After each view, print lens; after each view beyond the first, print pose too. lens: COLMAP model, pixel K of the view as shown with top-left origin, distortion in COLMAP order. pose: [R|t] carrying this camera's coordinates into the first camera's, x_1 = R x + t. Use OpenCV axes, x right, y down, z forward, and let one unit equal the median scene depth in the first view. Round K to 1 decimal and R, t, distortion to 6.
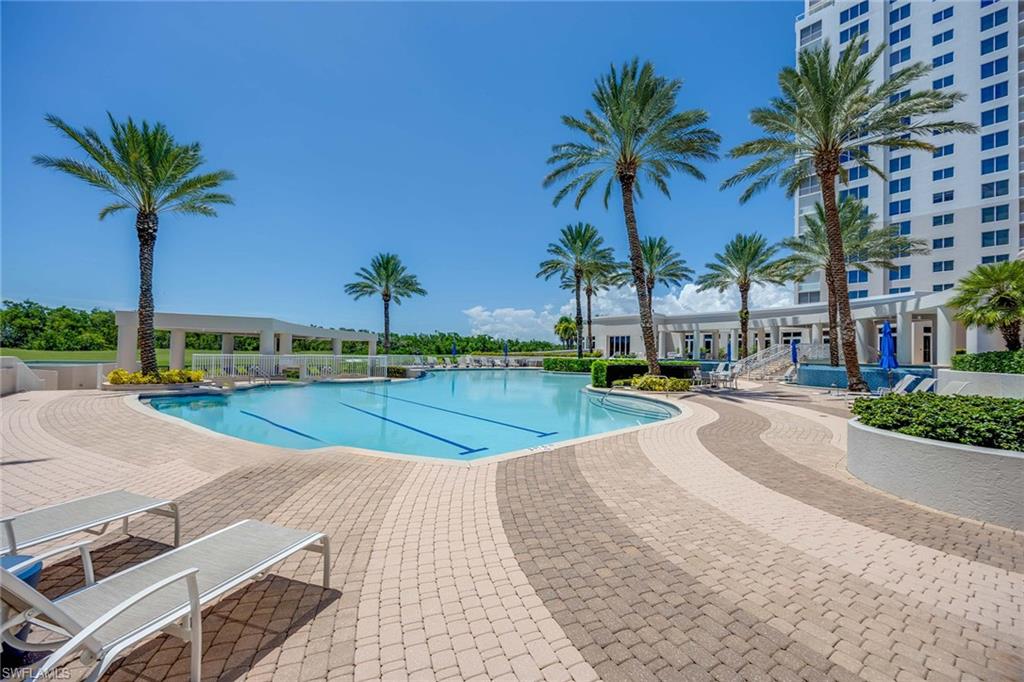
lens RADIAL K [[409.6, 0, 512.0], [0, 409.6, 341.0], [0, 0, 1]] dist [0.001918, 0.000088]
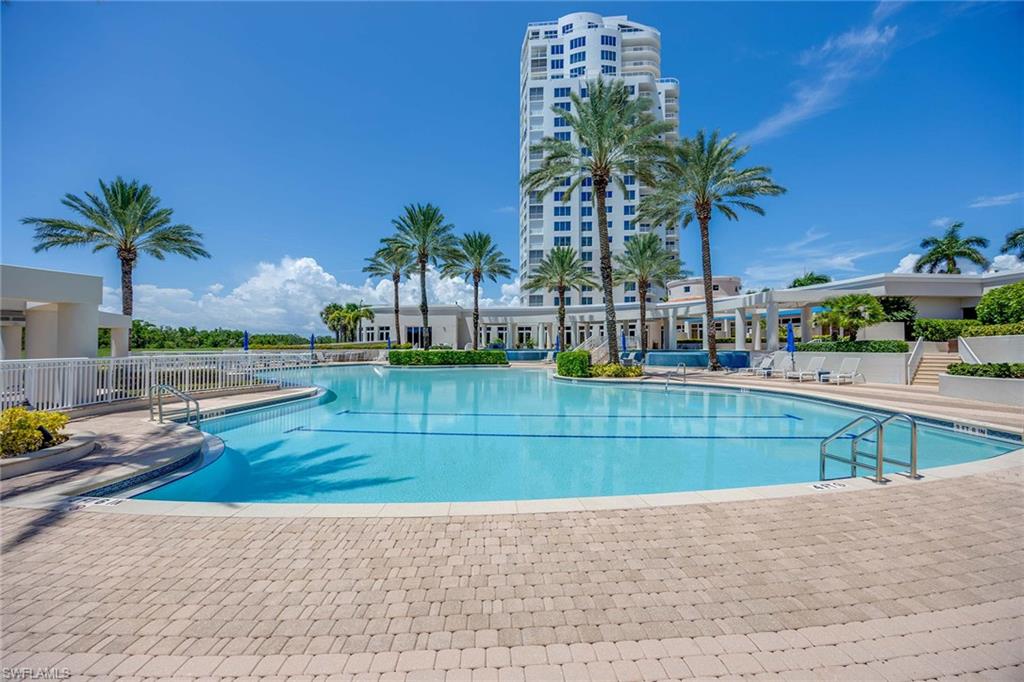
lens RADIAL K [[404.2, 0, 512.0], [0, 404.2, 341.0], [0, 0, 1]] dist [-0.001982, -0.000100]
pose [[0.710781, -0.006230, 0.703386, -0.321671], [-0.009960, 0.999771, 0.018920, 0.001875], [-0.703343, -0.020453, 0.710556, 0.201538]]
